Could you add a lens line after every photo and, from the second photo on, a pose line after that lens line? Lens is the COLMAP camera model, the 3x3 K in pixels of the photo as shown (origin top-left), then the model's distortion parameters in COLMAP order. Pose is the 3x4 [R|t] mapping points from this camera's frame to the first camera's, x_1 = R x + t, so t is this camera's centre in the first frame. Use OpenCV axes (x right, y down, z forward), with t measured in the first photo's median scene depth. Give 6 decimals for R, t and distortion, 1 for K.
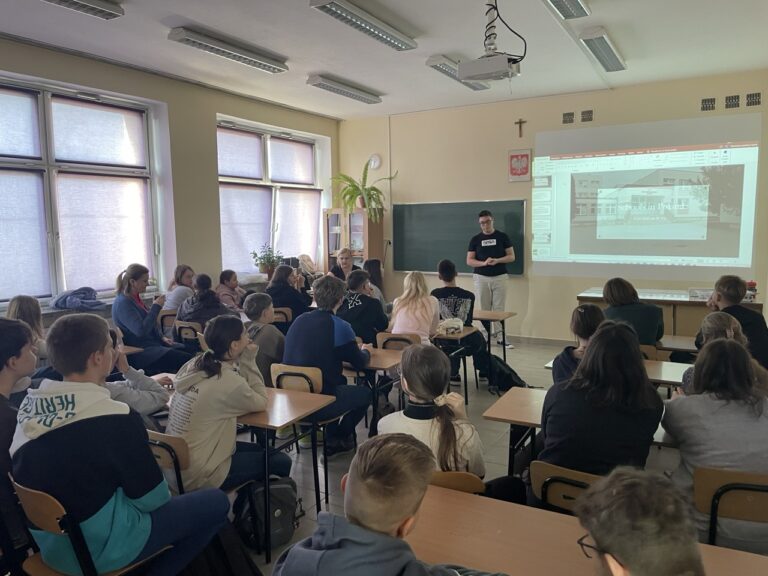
lens RADIAL K [[593.1, 0, 384.0], [0, 593.1, 288.0], [0, 0, 1]] dist [0.076091, -0.120638]
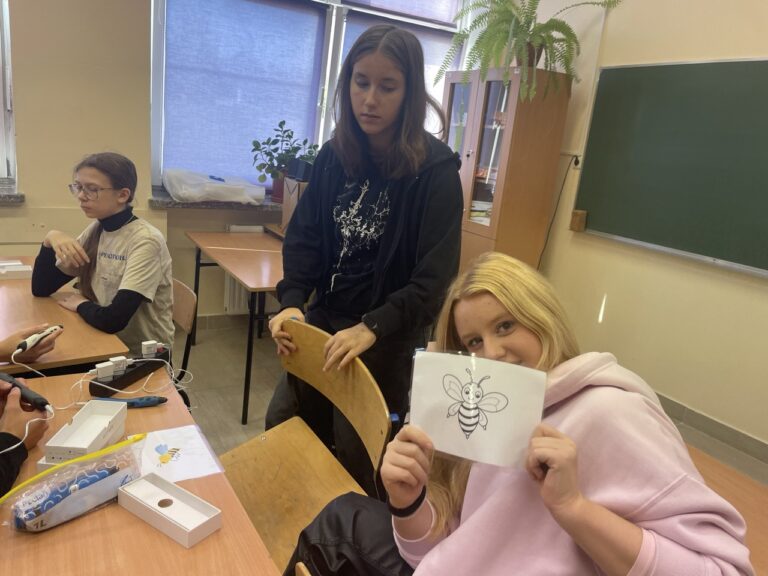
lens RADIAL K [[593.1, 0, 384.0], [0, 593.1, 288.0], [0, 0, 1]] dist [0.076091, -0.120638]
pose [[0.863468, 0.218982, -0.454390, 0.109127], [-0.161867, 0.973498, 0.161560, -0.034115], [0.477727, -0.065951, 0.876030, 0.550931]]
